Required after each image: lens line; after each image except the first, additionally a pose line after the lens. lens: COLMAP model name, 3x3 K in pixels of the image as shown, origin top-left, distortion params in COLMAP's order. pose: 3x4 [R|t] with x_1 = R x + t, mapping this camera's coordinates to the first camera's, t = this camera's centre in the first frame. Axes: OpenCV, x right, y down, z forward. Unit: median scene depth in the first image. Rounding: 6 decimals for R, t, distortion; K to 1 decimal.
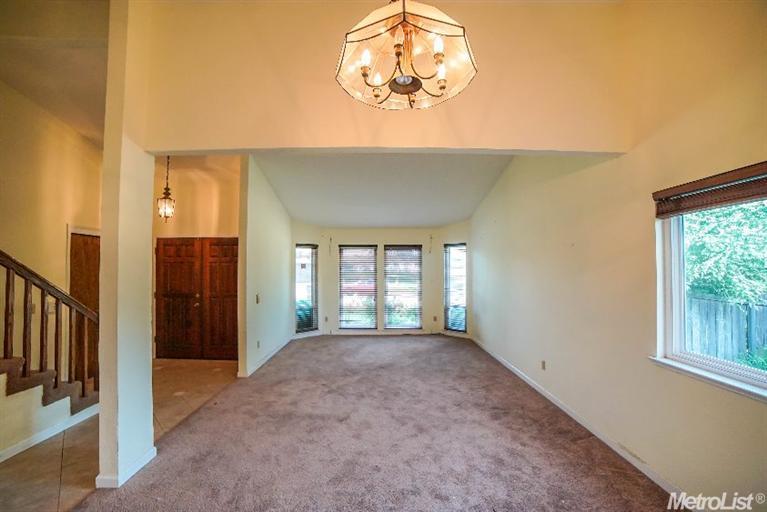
lens RADIAL K [[318.9, 0, 382.8], [0, 318.9, 259.2], [0, 0, 1]] dist [-0.095940, 0.032093]
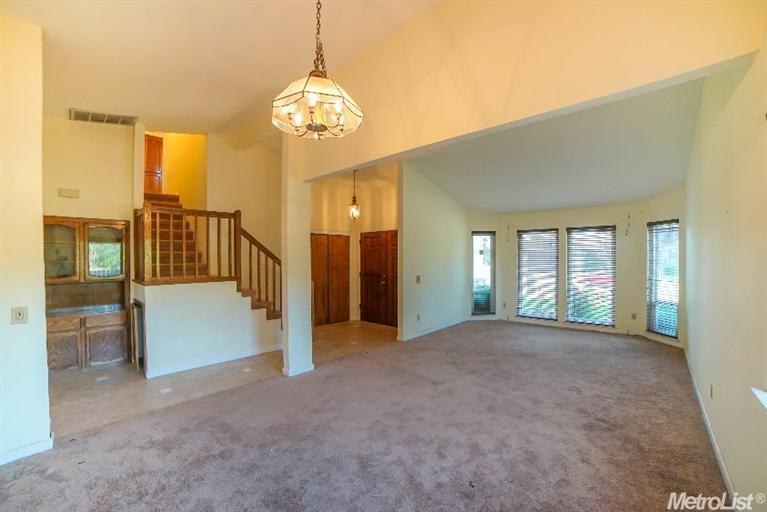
lens RADIAL K [[318.9, 0, 382.8], [0, 318.9, 259.2], [0, 0, 1]] dist [-0.095940, 0.032093]
pose [[0.727594, 0.002250, -0.686004, 0.360506], [0.022200, 0.999394, 0.026825, 0.014189], [0.685649, -0.034747, 0.727103, 0.025190]]
